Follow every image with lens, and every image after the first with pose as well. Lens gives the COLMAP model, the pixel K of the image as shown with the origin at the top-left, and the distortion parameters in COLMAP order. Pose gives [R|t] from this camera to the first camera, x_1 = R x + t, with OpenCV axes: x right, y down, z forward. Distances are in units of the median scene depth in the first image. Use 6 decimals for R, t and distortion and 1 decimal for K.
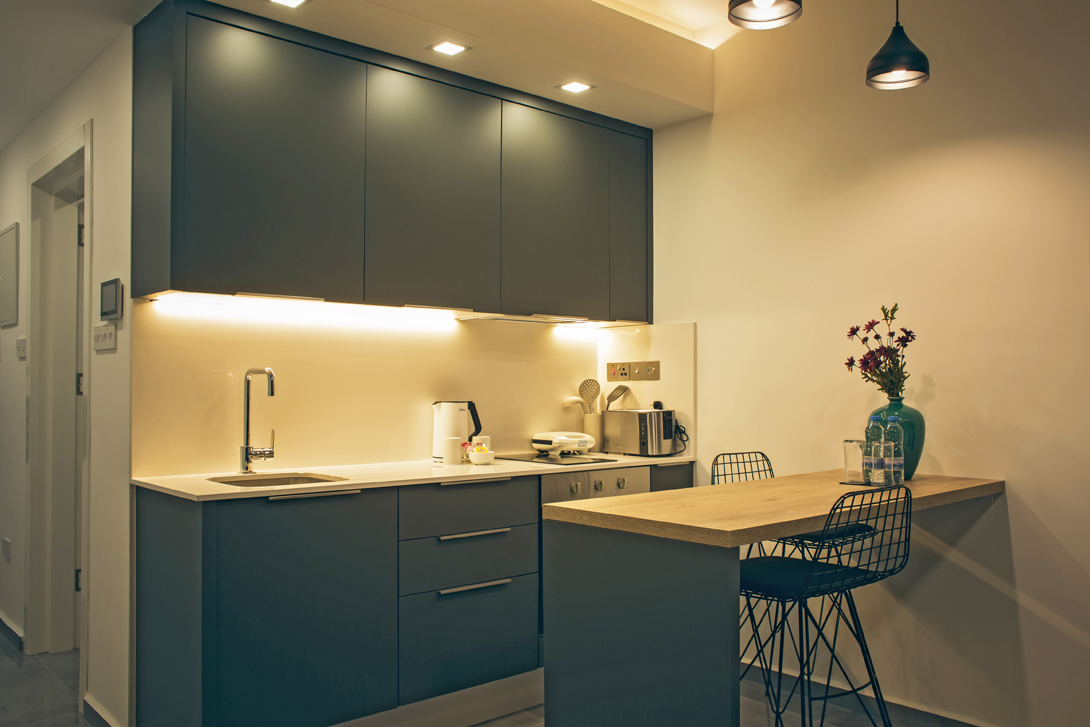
lens RADIAL K [[883.2, 0, 542.0], [0, 883.2, 379.6], [0, 0, 1]] dist [-0.112774, 0.165733]
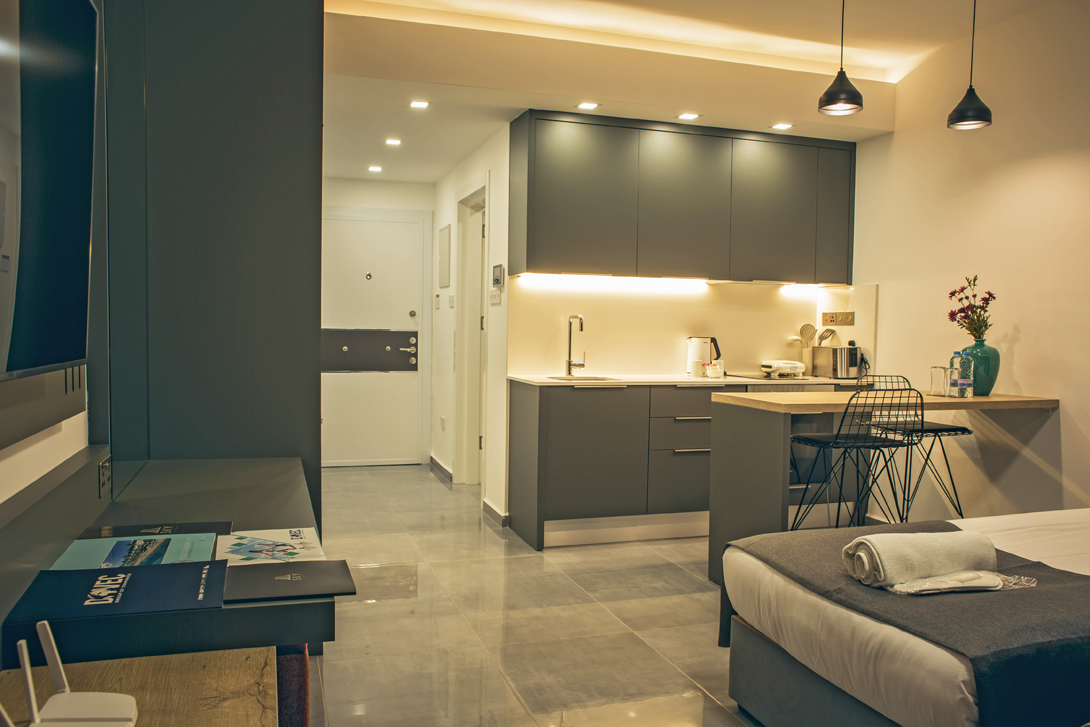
lens RADIAL K [[883.2, 0, 542.0], [0, 883.2, 379.6], [0, 0, 1]] dist [-0.112774, 0.165733]
pose [[0.911180, 0.037213, -0.410323, 0.277389], [-0.010410, 0.997674, 0.067365, -0.001987], [0.411876, -0.057110, 0.909449, -0.513133]]
